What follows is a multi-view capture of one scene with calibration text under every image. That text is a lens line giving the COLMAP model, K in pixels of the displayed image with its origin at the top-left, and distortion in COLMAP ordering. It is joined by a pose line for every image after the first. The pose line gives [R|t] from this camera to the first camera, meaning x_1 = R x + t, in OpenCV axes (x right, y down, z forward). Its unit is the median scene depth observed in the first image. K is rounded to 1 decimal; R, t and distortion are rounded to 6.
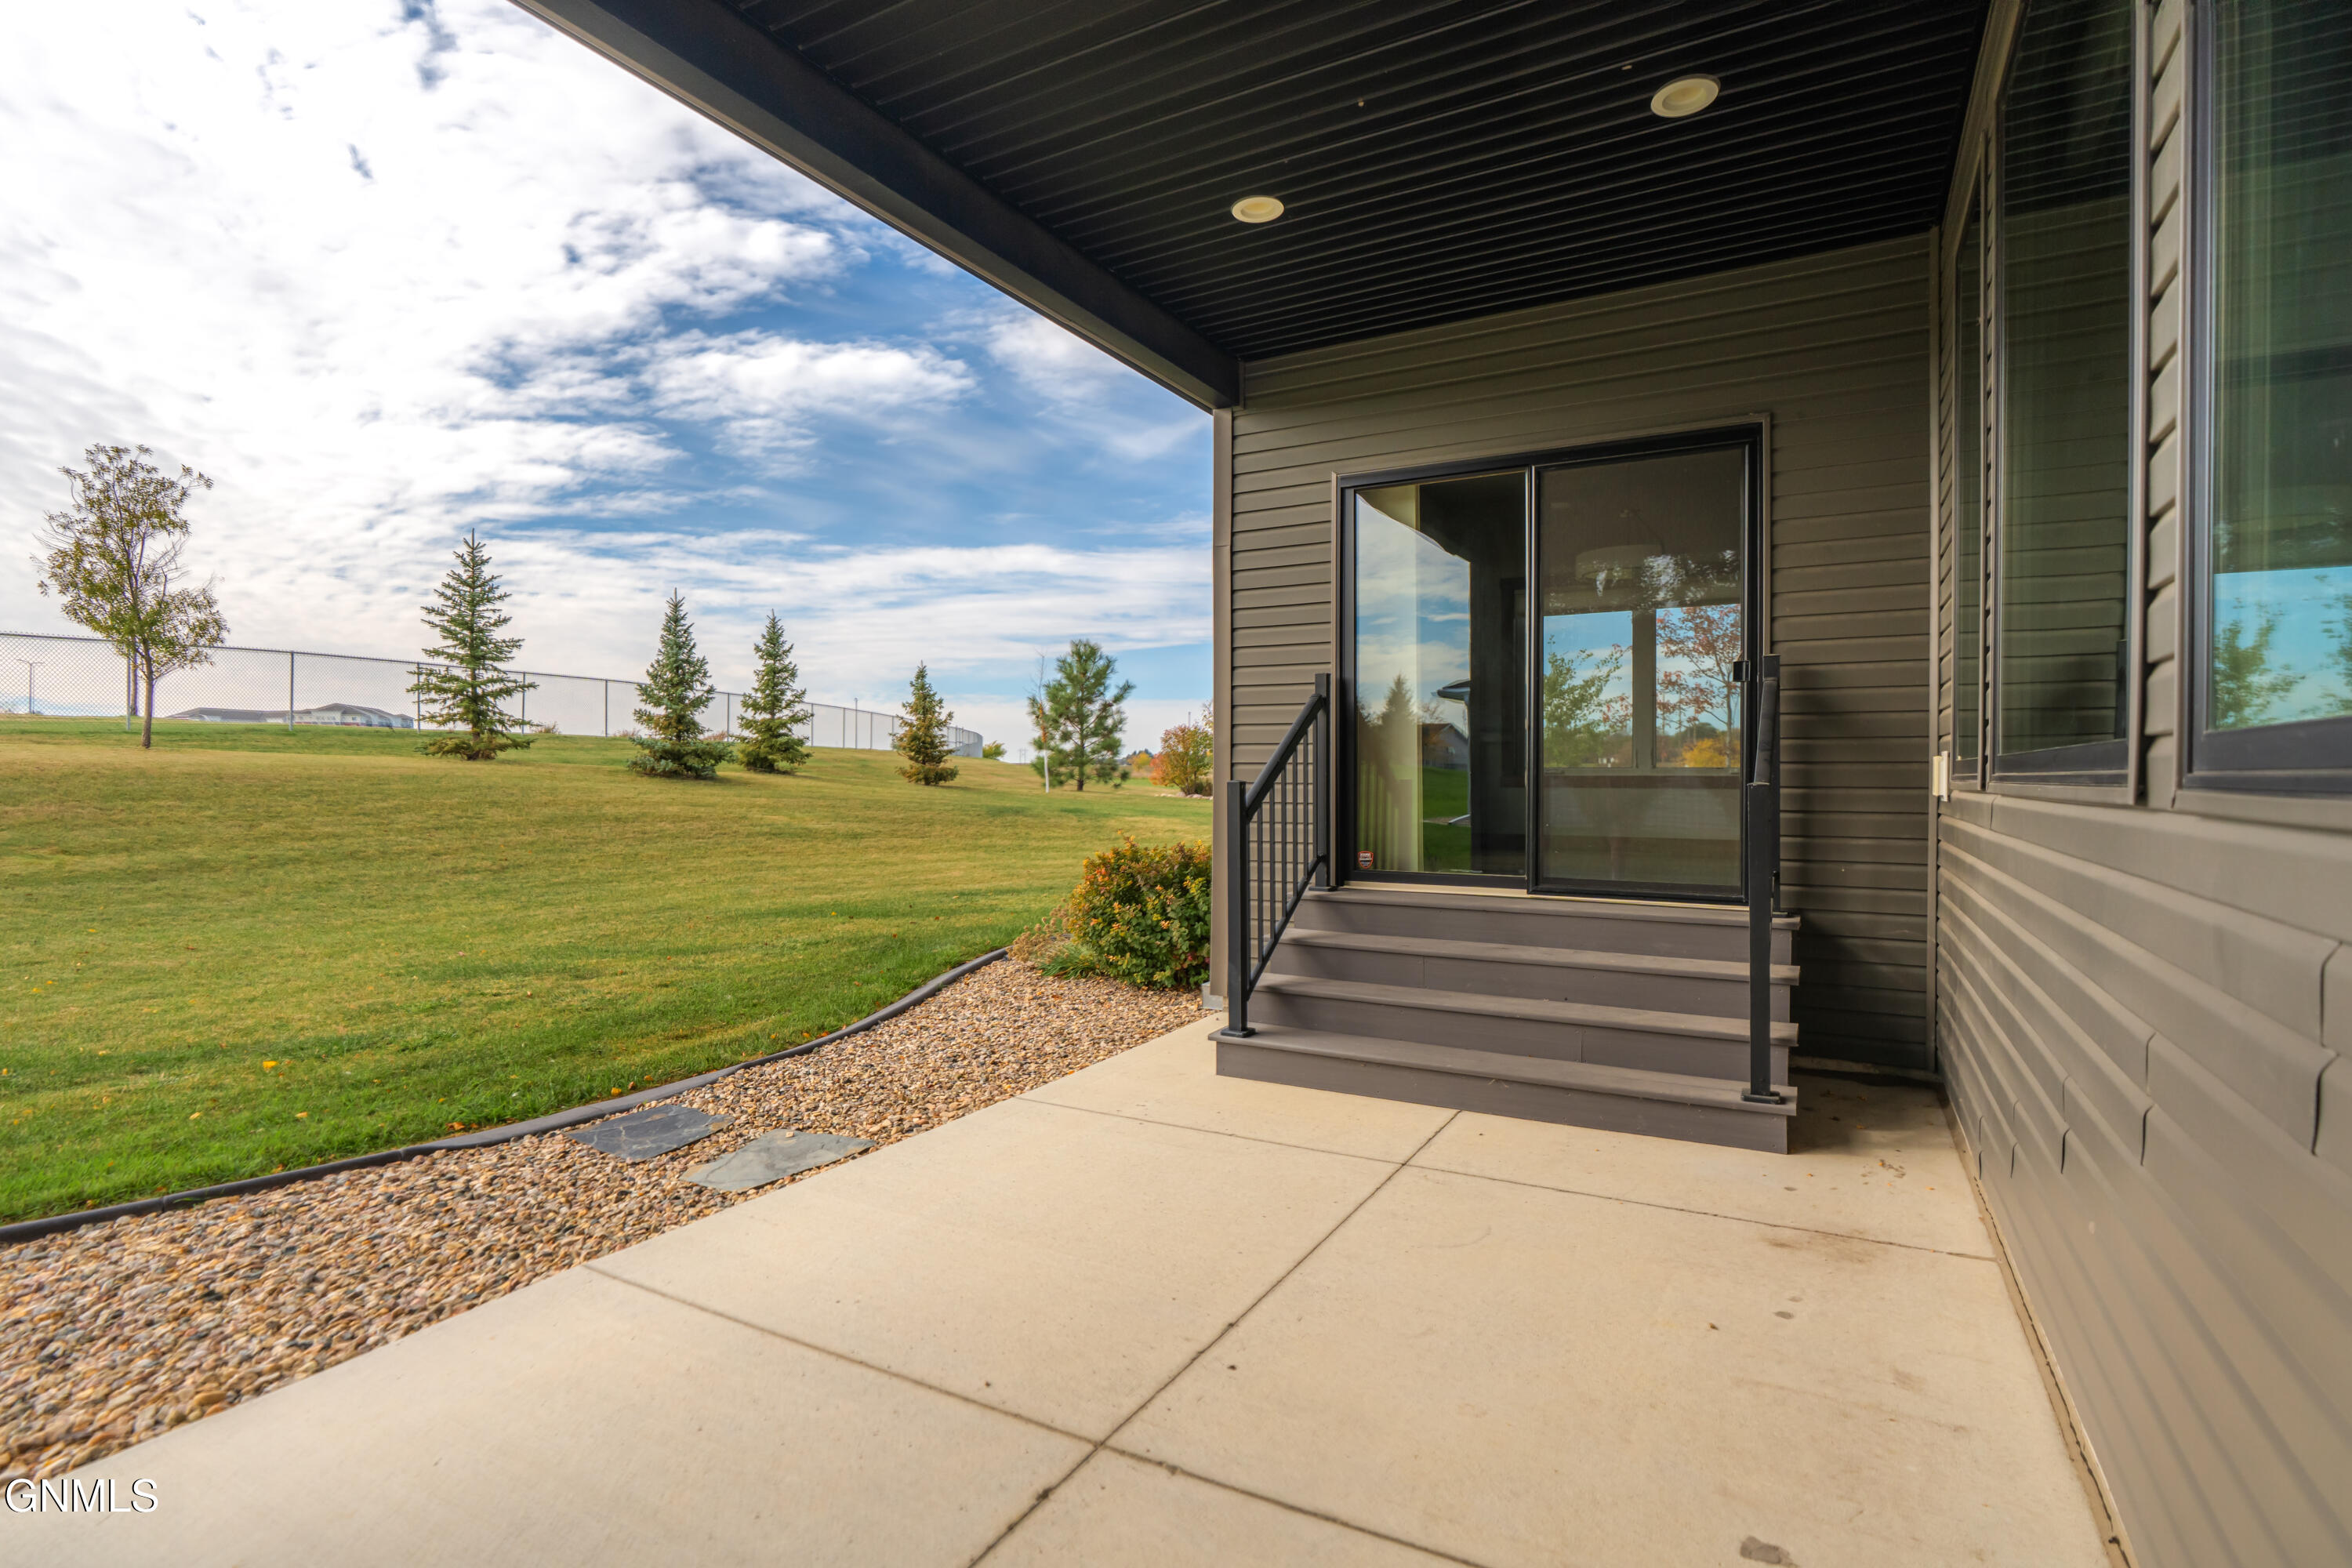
lens RADIAL K [[1124.5, 0, 1172.8], [0, 1124.5, 766.7], [0, 0, 1]] dist [0.000053, 0.001086]
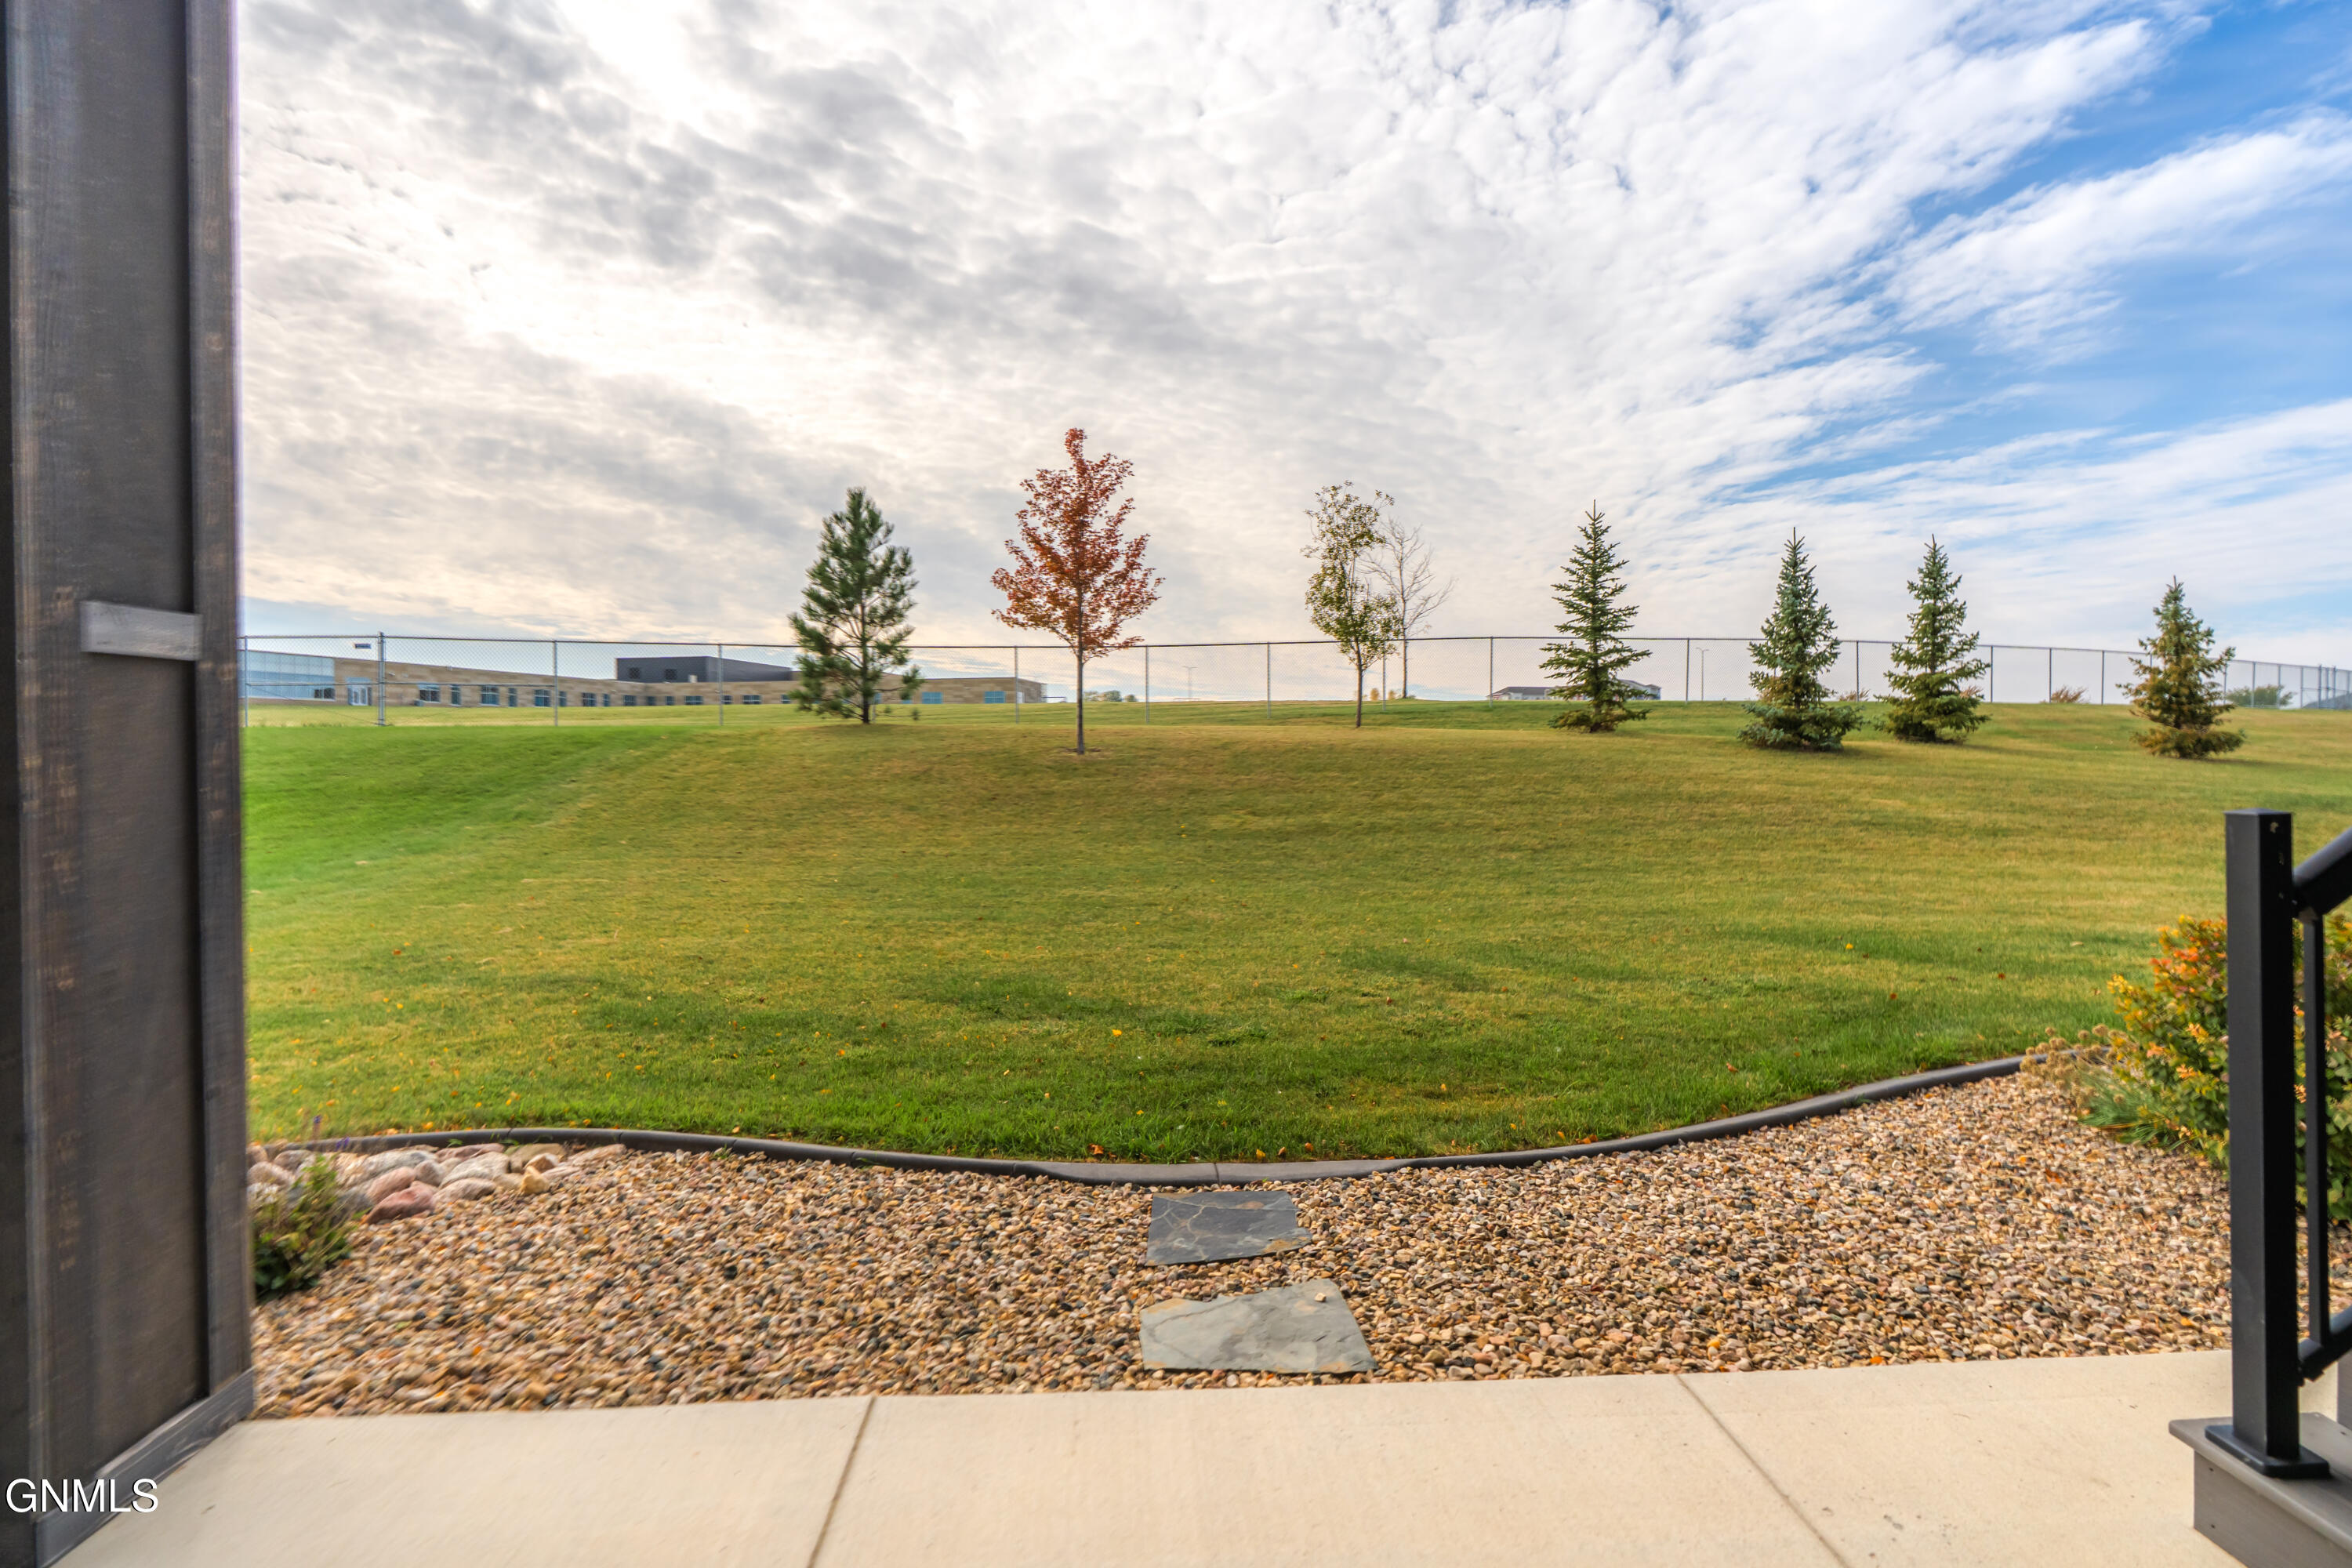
lens RADIAL K [[1173.8, 0, 1179.6], [0, 1173.8, 771.1], [0, 0, 1]] dist [-0.000892, 0.001998]
pose [[0.548908, 0.013755, -0.835769, 0.043228], [0.015665, 0.999520, 0.026738, -0.004362], [0.835736, -0.027769, 0.548429, 0.105314]]
